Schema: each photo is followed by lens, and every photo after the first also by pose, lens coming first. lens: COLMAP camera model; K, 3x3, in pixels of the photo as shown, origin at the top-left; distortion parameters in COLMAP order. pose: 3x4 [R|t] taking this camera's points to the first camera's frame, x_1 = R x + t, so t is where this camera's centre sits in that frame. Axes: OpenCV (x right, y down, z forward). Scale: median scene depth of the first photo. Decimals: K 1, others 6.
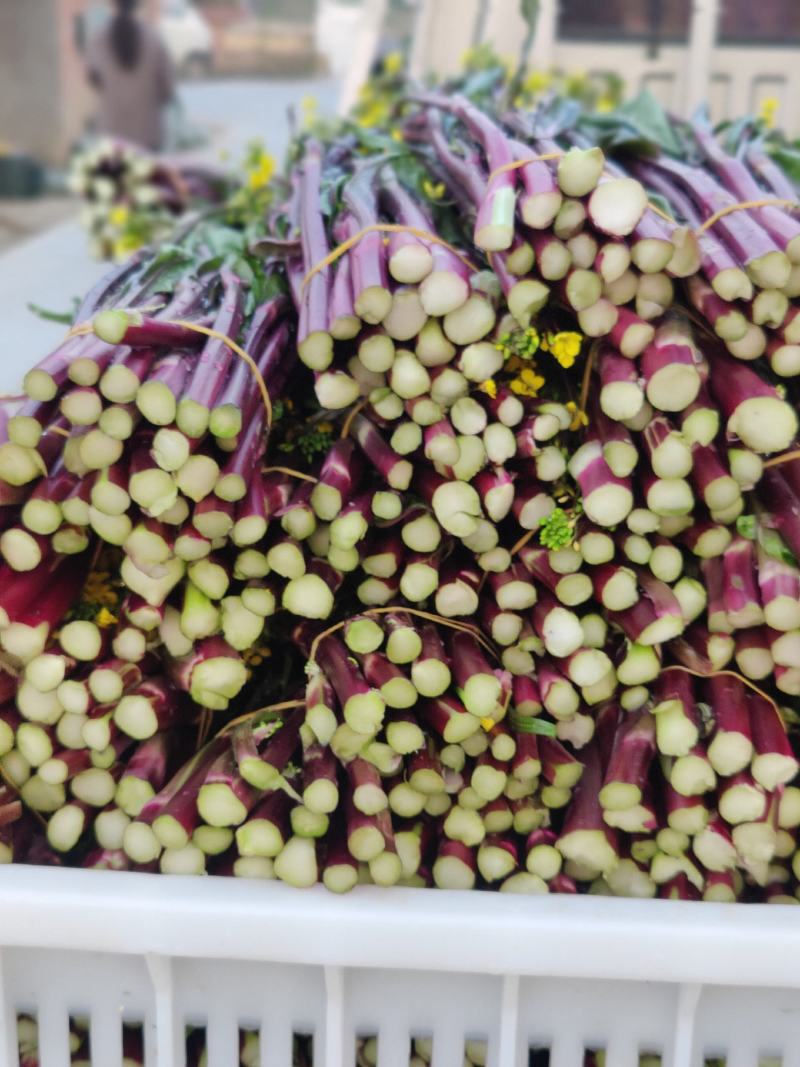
lens RADIAL K [[1497.1, 0, 400.0], [0, 1497.1, 533.5], [0, 0, 1]] dist [0.000130, -0.083132]
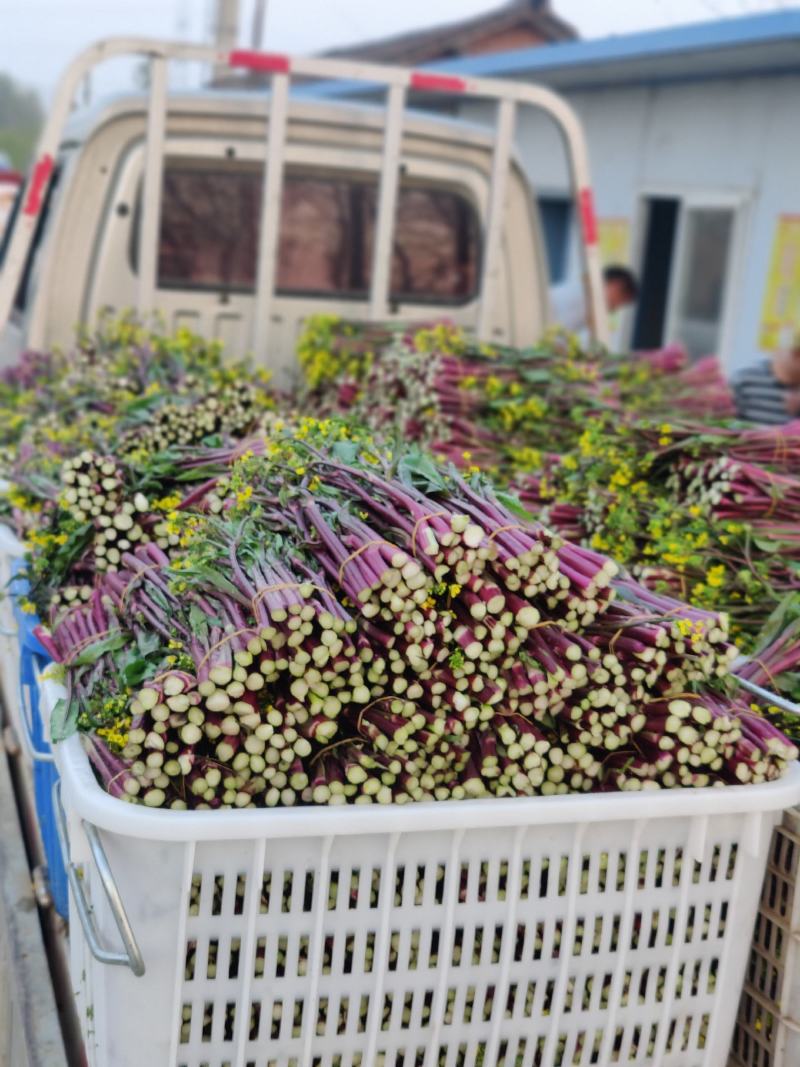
lens RADIAL K [[1497.1, 0, 400.0], [0, 1497.1, 533.5], [0, 0, 1]] dist [0.000130, -0.083132]
pose [[0.930190, -0.021872, 0.366425, -0.913839], [0.054223, 0.995460, -0.078227, -0.024869], [-0.363050, 0.092635, 0.927153, -1.355235]]
